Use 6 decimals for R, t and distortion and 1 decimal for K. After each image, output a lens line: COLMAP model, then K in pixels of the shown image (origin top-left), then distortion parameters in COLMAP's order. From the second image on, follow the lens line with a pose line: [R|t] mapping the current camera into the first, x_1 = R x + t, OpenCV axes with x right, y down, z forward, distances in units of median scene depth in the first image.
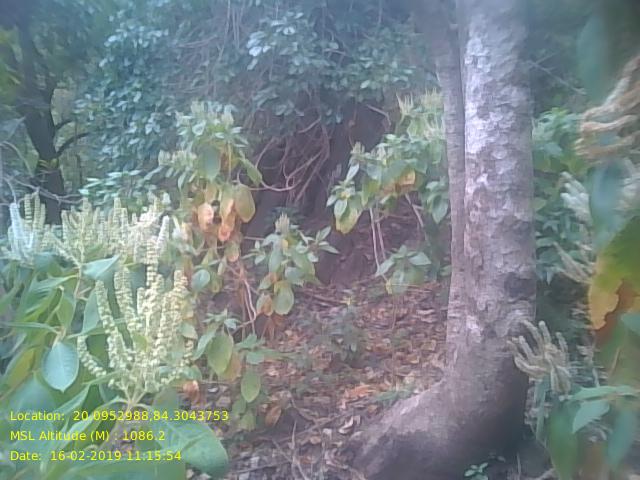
lens RADIAL K [[541.0, 0, 312.5], [0, 541.0, 237.5], [0, 0, 1]] dist [0.058096, -0.213208]
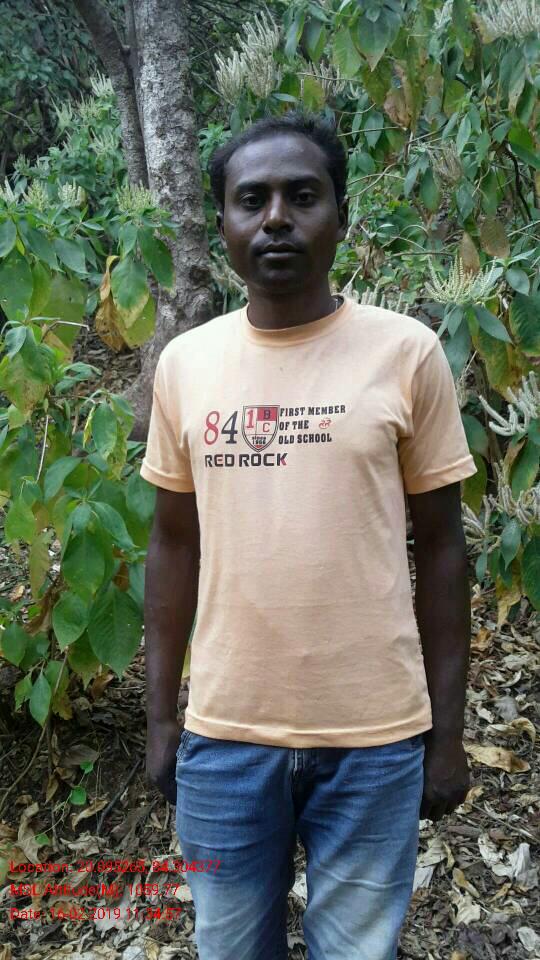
lens RADIAL K [[887.3, 0, 270.0], [0, 887.3, 480.0], [0, 0, 1]] dist [0.070270, -0.137034]
pose [[0.884016, -0.133460, 0.448000, -0.471650], [0.055209, 0.981479, 0.183442, 0.178300], [-0.464184, -0.137432, 0.875012, -0.970189]]
